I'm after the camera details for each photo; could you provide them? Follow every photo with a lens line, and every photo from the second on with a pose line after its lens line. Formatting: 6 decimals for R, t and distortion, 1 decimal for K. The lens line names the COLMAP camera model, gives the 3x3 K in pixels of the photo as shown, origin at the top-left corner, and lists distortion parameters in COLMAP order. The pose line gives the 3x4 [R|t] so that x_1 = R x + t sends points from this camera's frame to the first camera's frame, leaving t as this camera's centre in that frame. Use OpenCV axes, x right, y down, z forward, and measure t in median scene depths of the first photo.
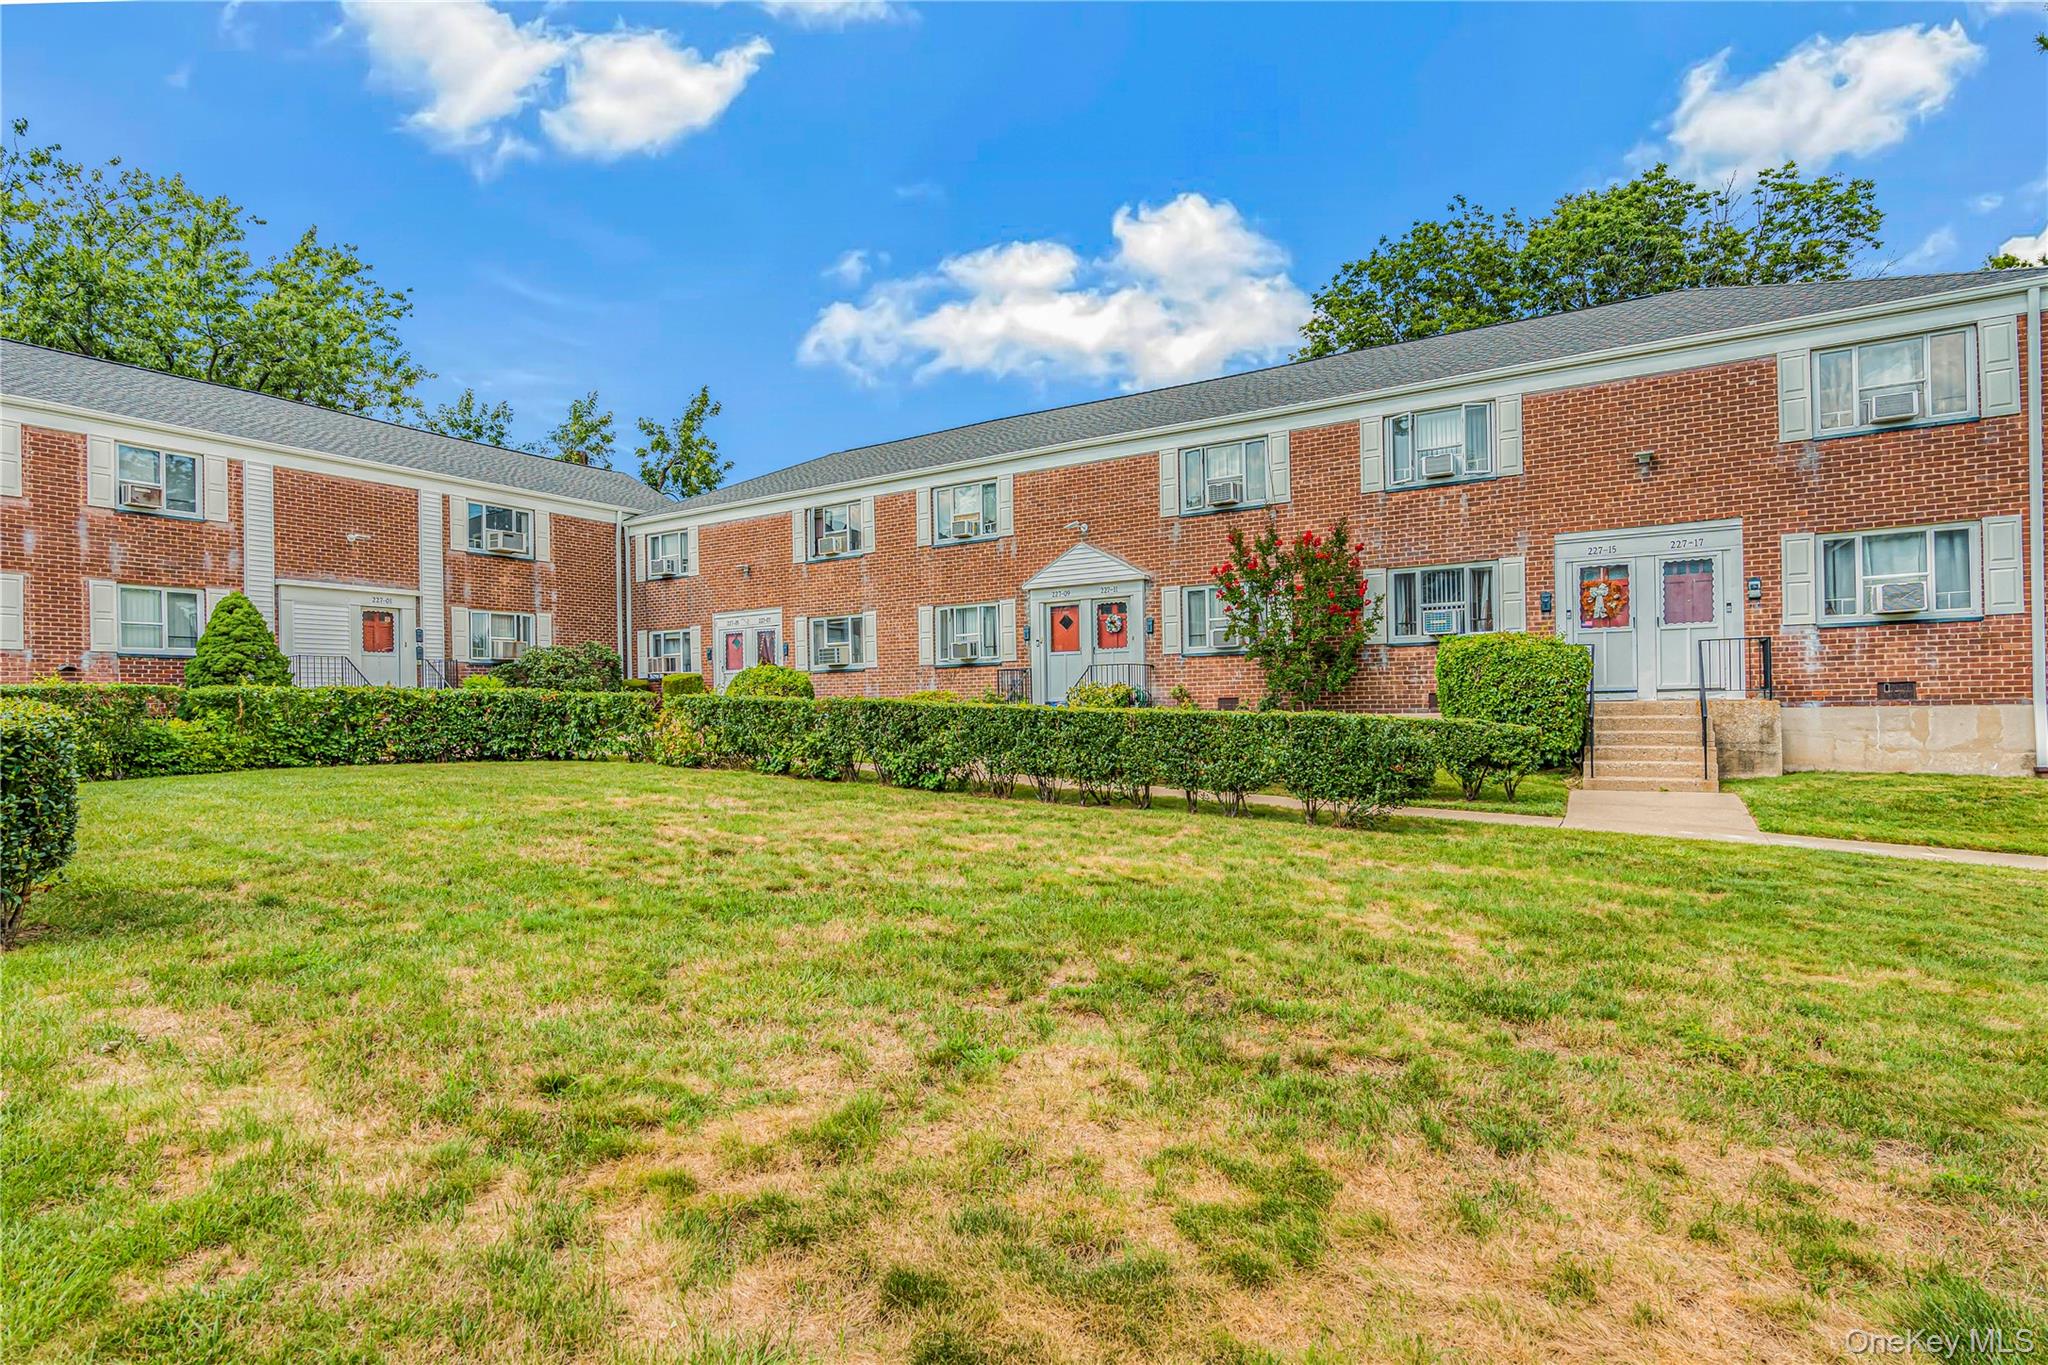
lens RADIAL K [[971.6, 0, 1027.0], [0, 971.6, 684.7], [0, 0, 1]] dist [-0.001772, 0.000007]
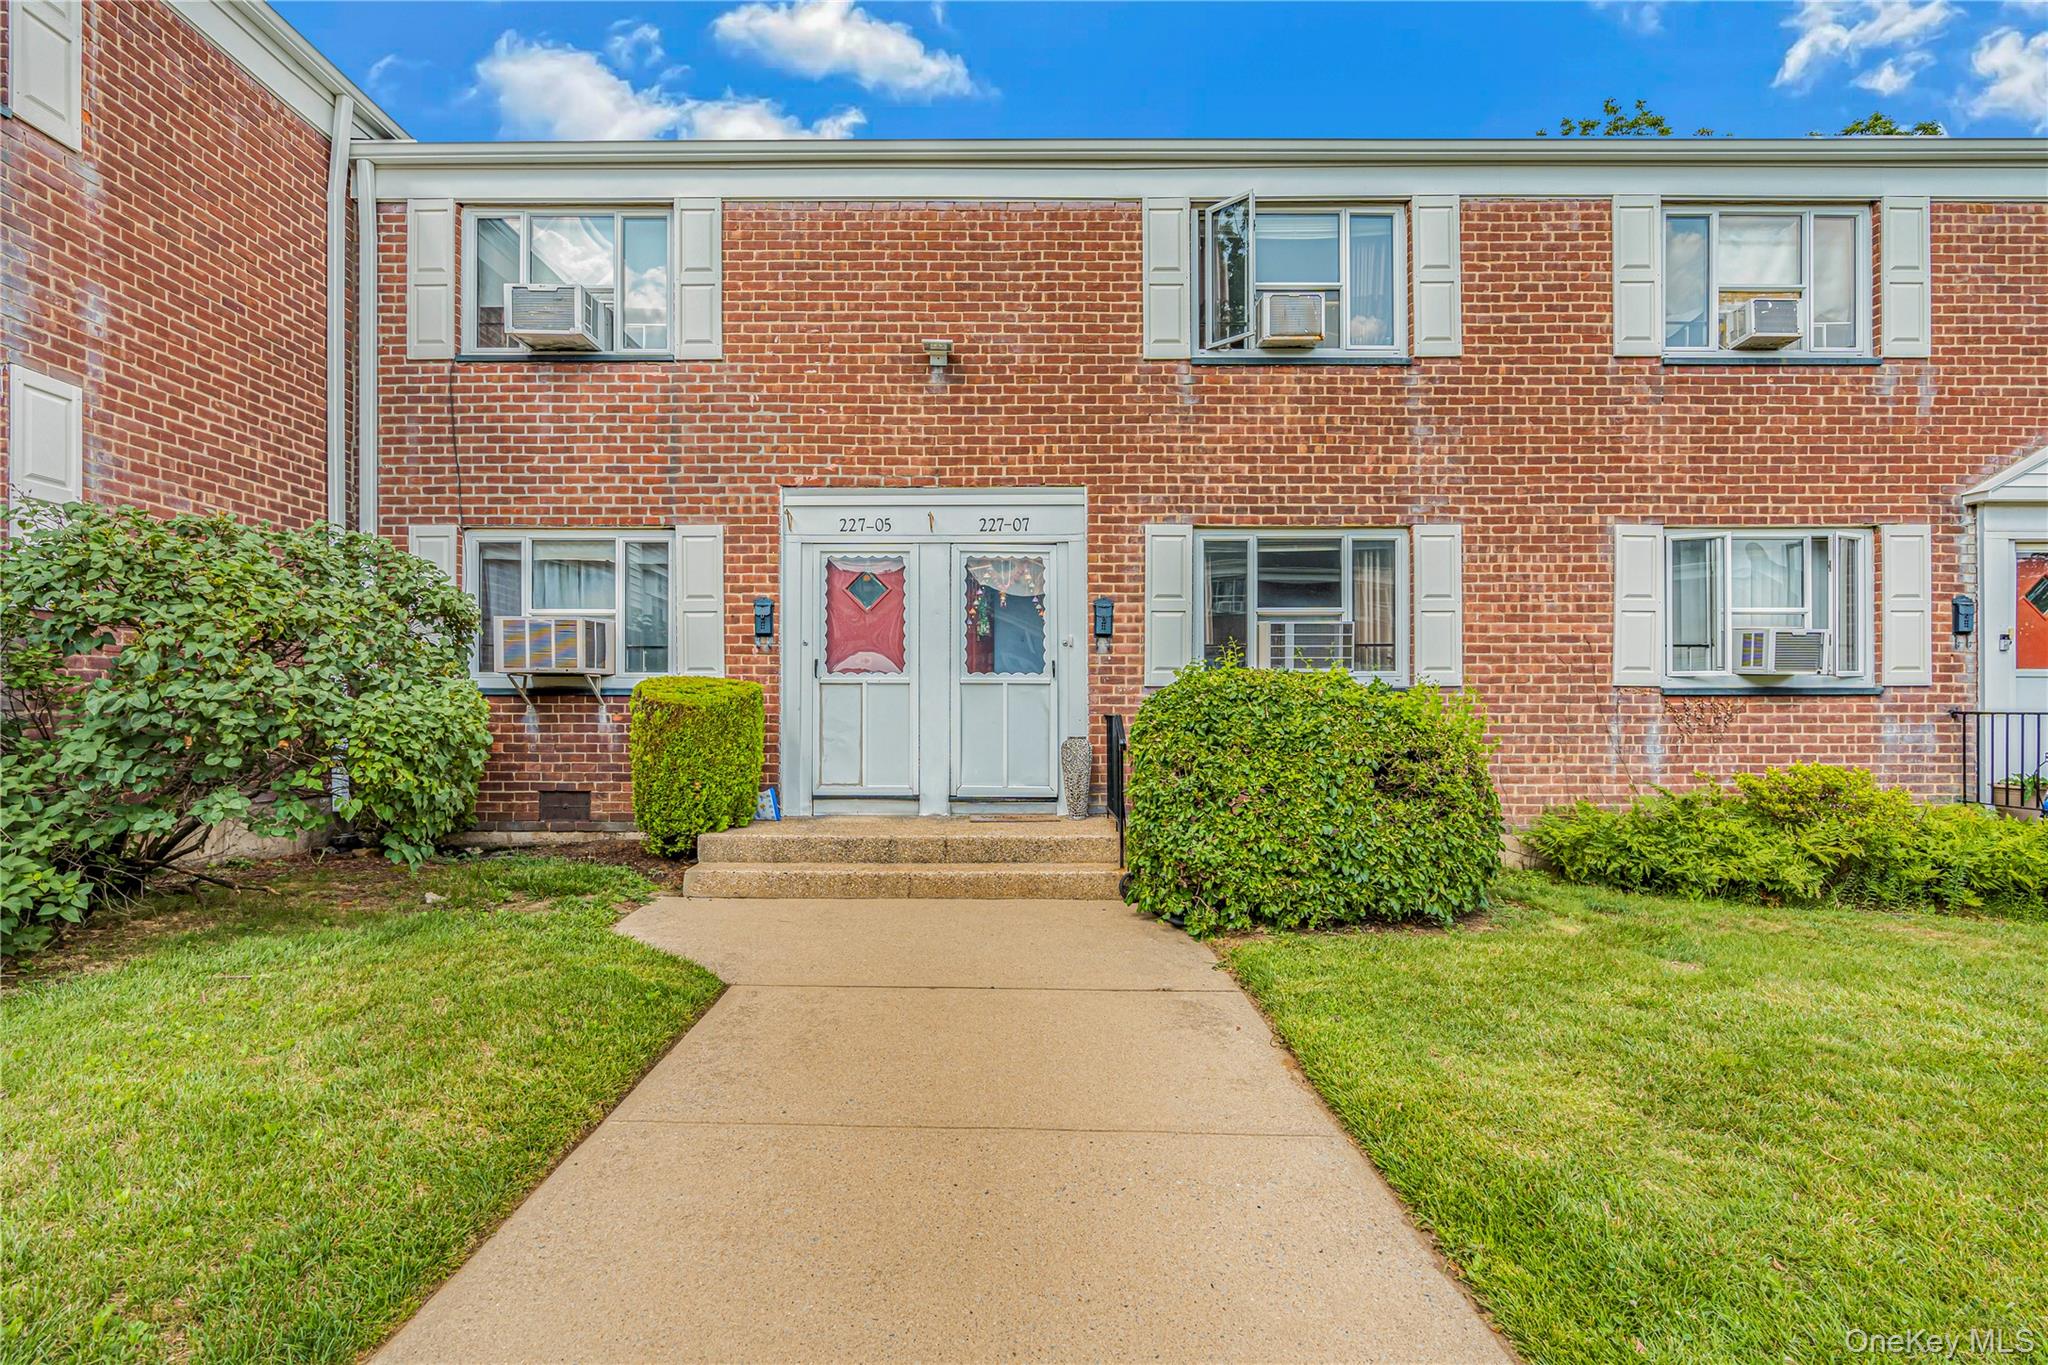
lens RADIAL K [[971.6, 0, 1019.2], [0, 971.6, 689.9], [0, 0, 1]] dist [-0.001772, 0.000007]
pose [[0.852874, 0.025836, 0.521476, -0.466100], [-0.024391, 0.999656, -0.009635, -0.009388], [-0.521546, -0.004502, 0.853211, 0.777820]]
